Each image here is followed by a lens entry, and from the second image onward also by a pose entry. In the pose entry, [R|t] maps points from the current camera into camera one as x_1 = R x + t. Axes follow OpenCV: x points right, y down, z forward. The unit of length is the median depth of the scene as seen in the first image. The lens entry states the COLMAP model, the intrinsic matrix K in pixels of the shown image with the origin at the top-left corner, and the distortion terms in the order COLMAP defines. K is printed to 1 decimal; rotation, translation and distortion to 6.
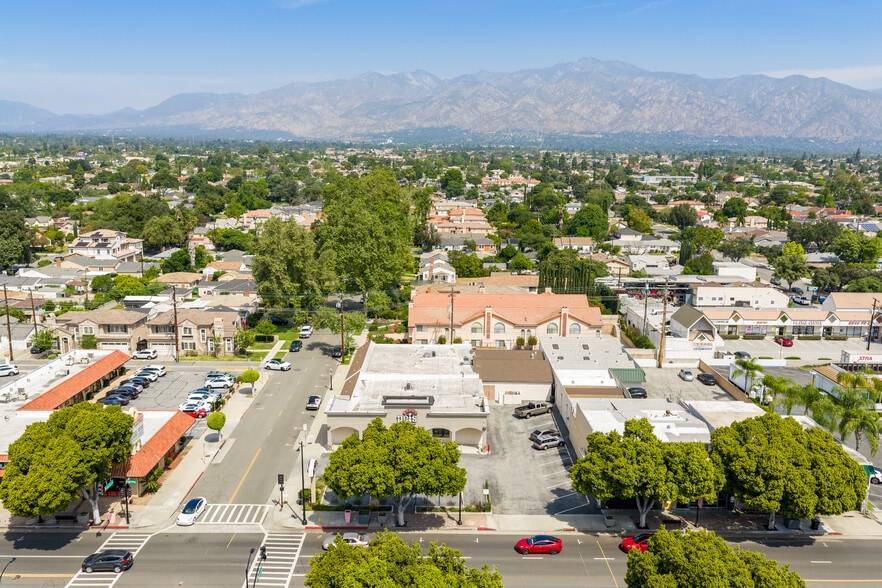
lens RADIAL K [[727.5, 0, 444.0], [0, 727.5, 296.3], [0, 0, 1]] dist [0.033896, -0.016280]
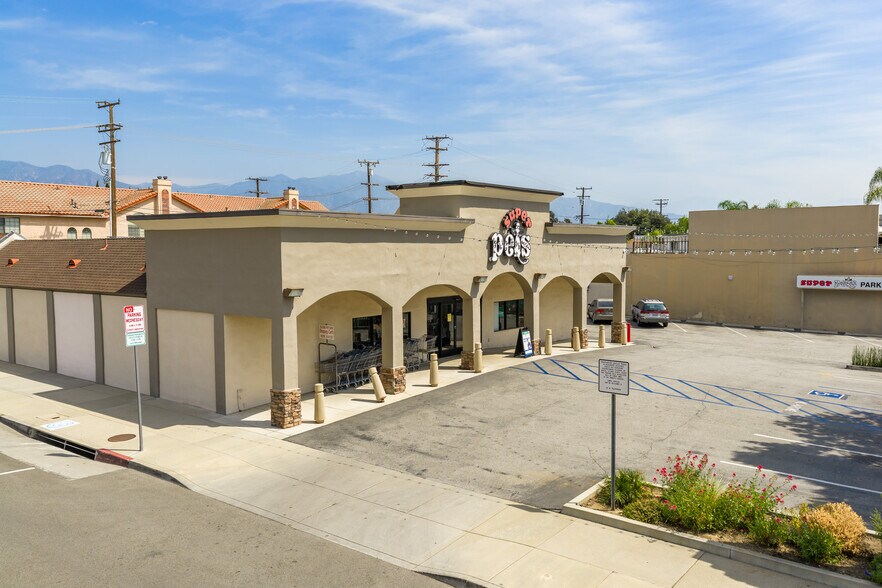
lens RADIAL K [[727.5, 0, 444.0], [0, 727.5, 296.3], [0, 0, 1]] dist [0.033896, -0.016280]
pose [[0.609838, -0.066577, 0.789725, -0.200874], [0.162585, 0.985781, -0.042445, 0.137399], [-0.775670, 0.154282, 0.611991, 0.603381]]
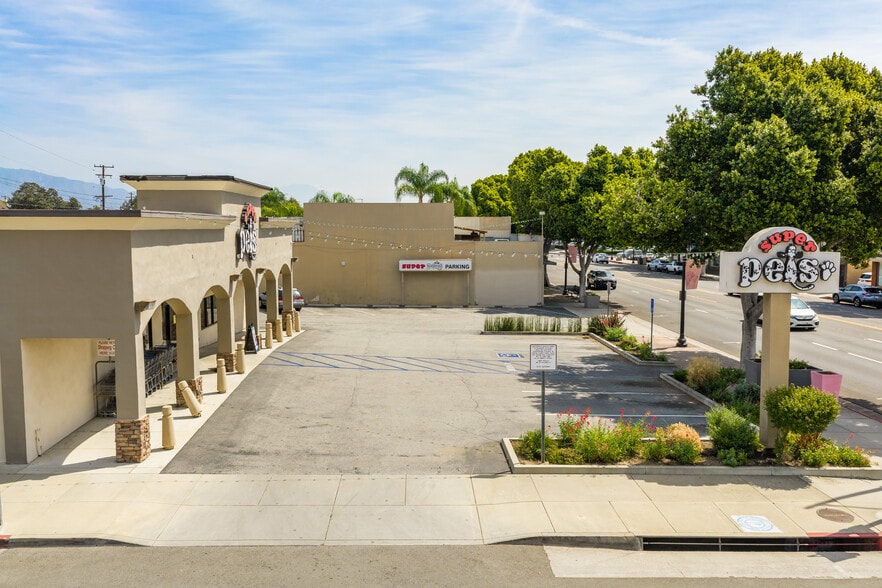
lens RADIAL K [[727.5, 0, 444.0], [0, 727.5, 296.3], [0, 0, 1]] dist [0.033896, -0.016280]
pose [[-0.039356, -0.107223, 0.993456, -0.229955], [0.191744, 0.974939, 0.112821, 0.121009], [-0.980656, 0.194929, -0.017810, 0.661827]]
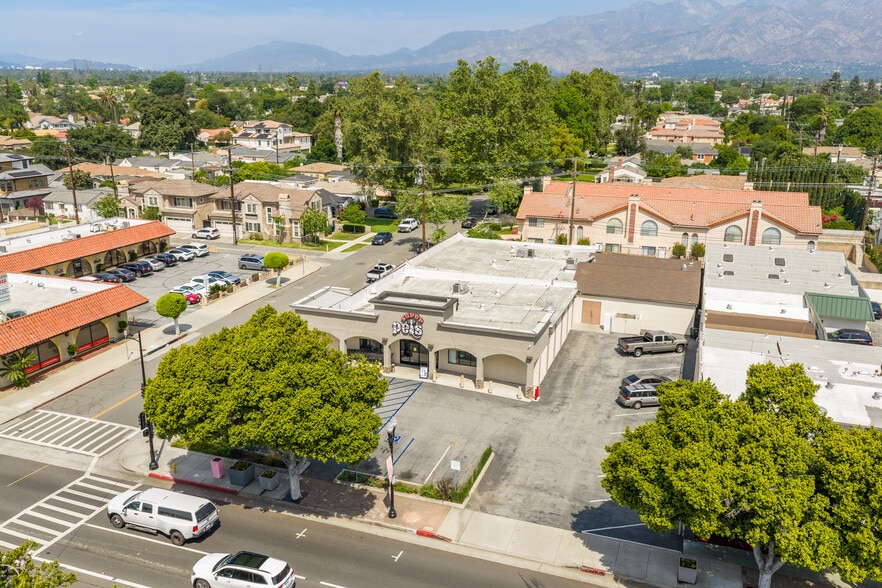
lens RADIAL K [[727.5, 0, 444.0], [0, 727.5, 296.3], [0, 0, 1]] dist [0.033896, -0.016280]
pose [[0.940603, 0.089541, -0.327489, 0.127176], [-0.063080, 0.993890, 0.090568, 0.058245], [0.333598, -0.064531, 0.940504, 0.301616]]
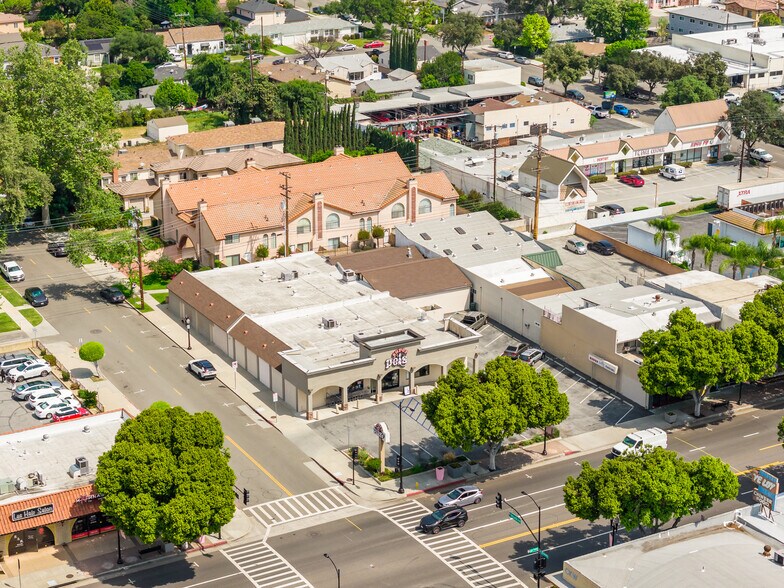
lens RADIAL K [[1572.0, 0, 392.0], [0, 1572.0, 294.0], [0, 0, 1]] dist [-0.174027, 2.009713]
pose [[0.868939, -0.171794, 0.464146, -0.600348], [0.102645, 0.979987, 0.170556, -0.142786], [-0.484157, -0.100561, 0.869183, -0.355229]]
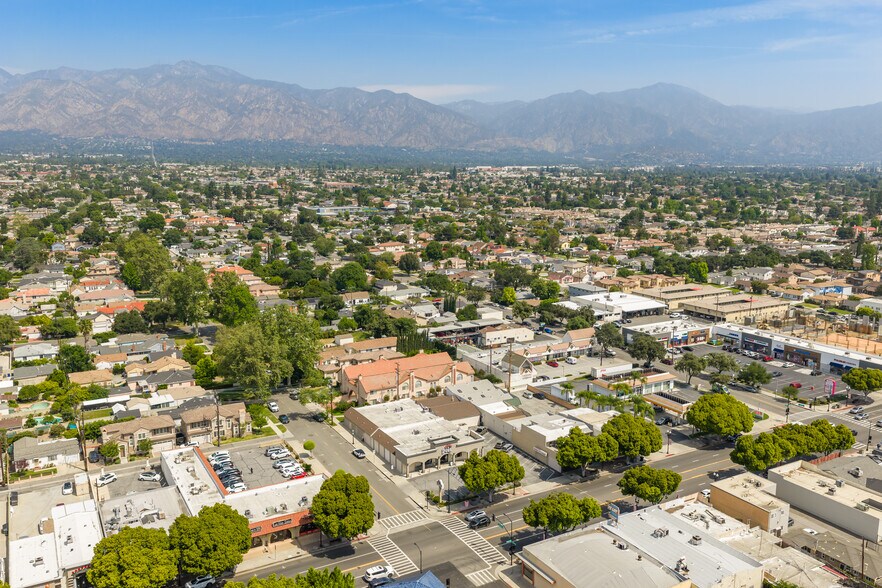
lens RADIAL K [[727.5, 0, 444.0], [0, 727.5, 296.3], [0, 0, 1]] dist [0.033896, -0.016280]
pose [[0.869495, -0.098054, 0.484111, -0.628119], [0.100592, 0.994710, 0.020805, -0.174871], [-0.483590, 0.030608, 0.874759, -0.409334]]
